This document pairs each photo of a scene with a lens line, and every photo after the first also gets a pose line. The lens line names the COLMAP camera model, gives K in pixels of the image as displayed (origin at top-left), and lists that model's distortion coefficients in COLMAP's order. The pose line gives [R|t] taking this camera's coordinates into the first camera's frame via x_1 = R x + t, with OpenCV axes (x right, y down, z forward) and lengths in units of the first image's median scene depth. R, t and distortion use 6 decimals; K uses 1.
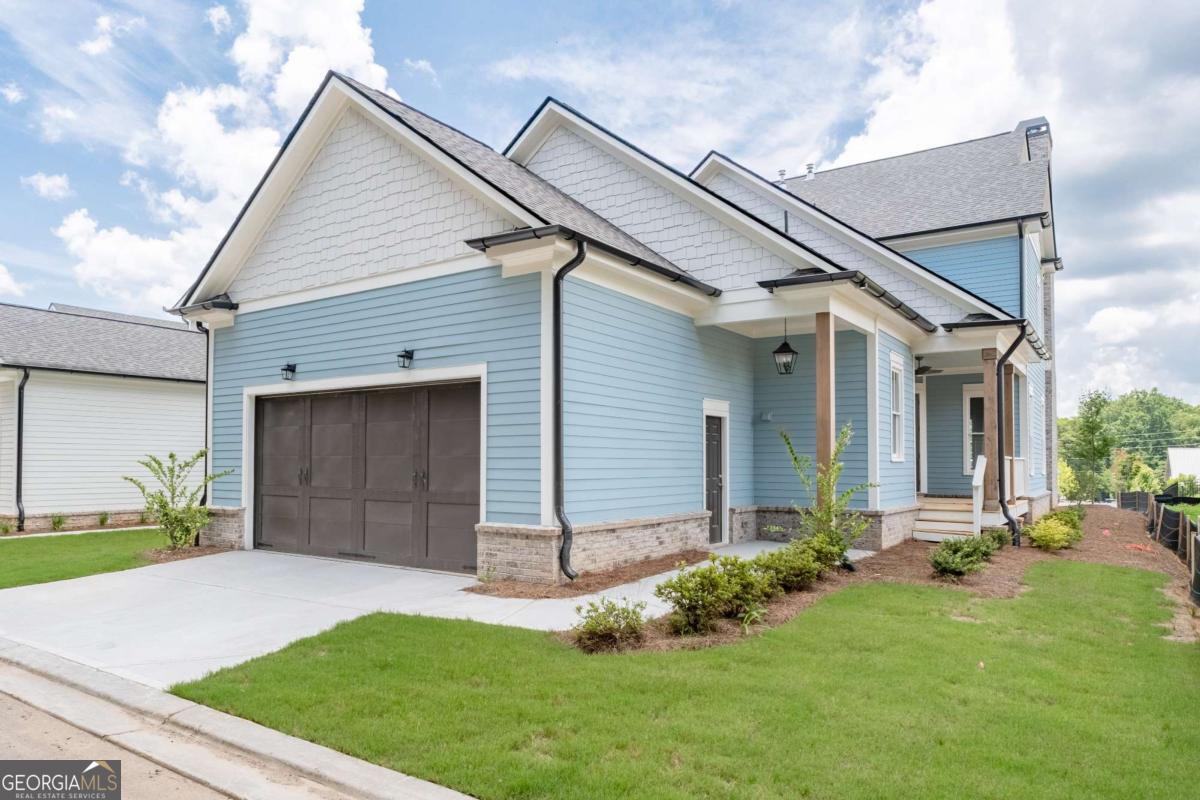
lens RADIAL K [[750.3, 0, 580.3], [0, 750.3, 451.4], [0, 0, 1]] dist [-0.003523, -0.002400]
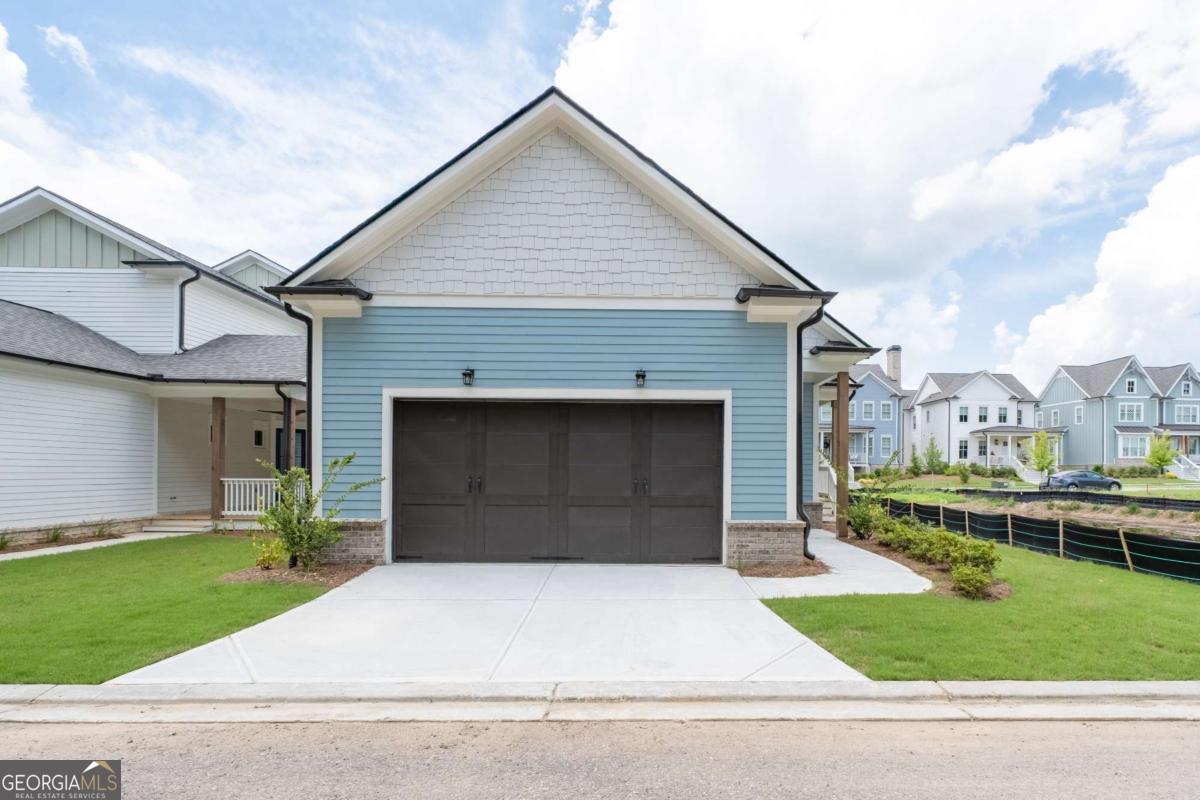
lens RADIAL K [[595.8, 0, 632.9], [0, 595.8, 471.2], [0, 0, 1]] dist [-0.002278, -0.001413]
pose [[0.815161, 0.002196, 0.579230, -0.728538], [-0.012940, 0.999812, 0.014420, 0.002568], [-0.579090, -0.019250, 0.815037, 0.268900]]
